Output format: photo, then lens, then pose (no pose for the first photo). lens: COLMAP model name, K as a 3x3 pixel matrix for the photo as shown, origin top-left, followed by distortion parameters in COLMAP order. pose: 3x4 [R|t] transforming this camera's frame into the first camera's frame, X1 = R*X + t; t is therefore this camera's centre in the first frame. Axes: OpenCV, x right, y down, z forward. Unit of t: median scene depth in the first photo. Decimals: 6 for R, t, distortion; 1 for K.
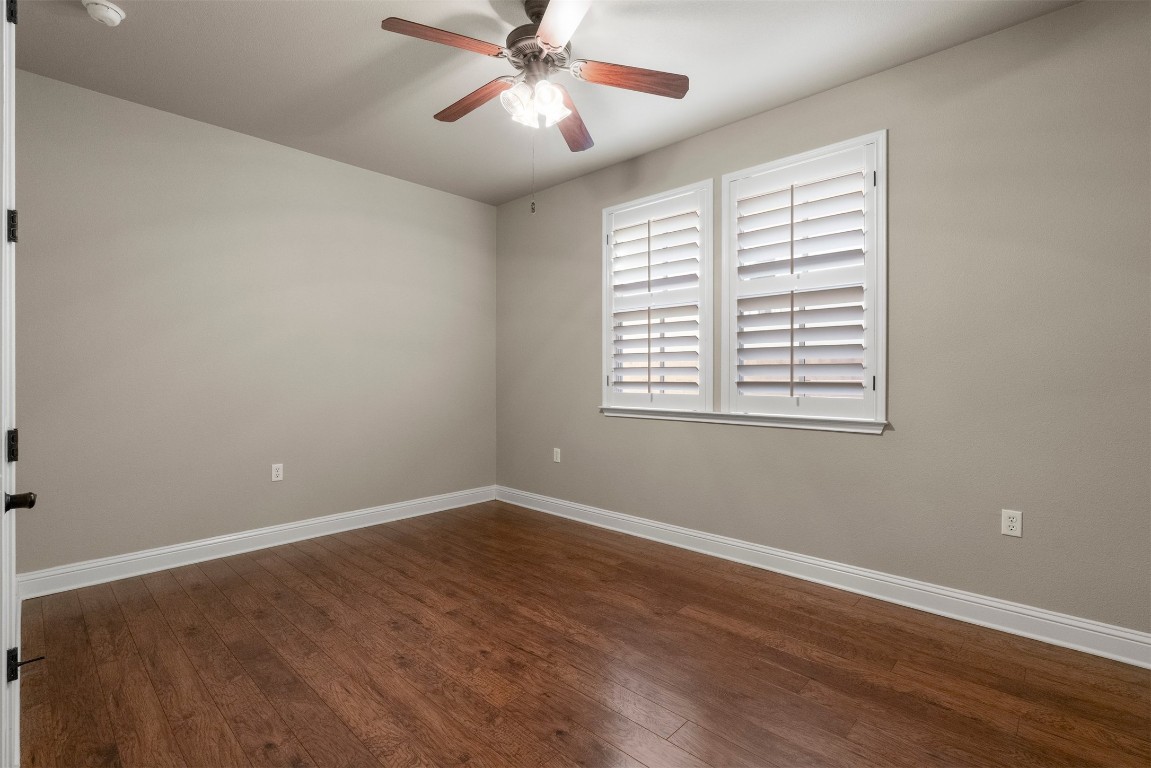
lens RADIAL K [[521.3, 0, 554.0], [0, 521.3, 374.9], [0, 0, 1]] dist [-0.007218, 0.003219]
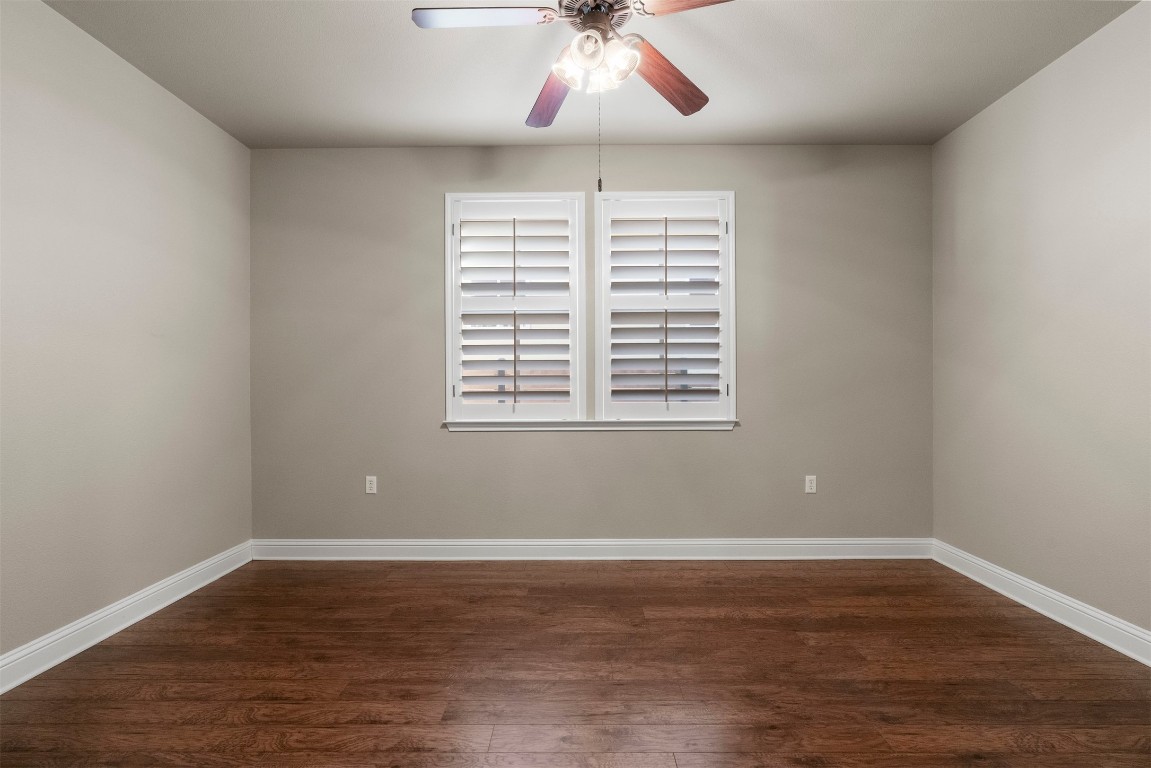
lens RADIAL K [[521.3, 0, 573.7], [0, 521.3, 384.8], [0, 0, 1]] dist [-0.007218, 0.003219]
pose [[0.724848, -0.001523, 0.688907, -0.440456], [0.003460, 0.999993, -0.001430, 0.003695], [-0.688900, 0.003420, 0.724848, 0.285833]]
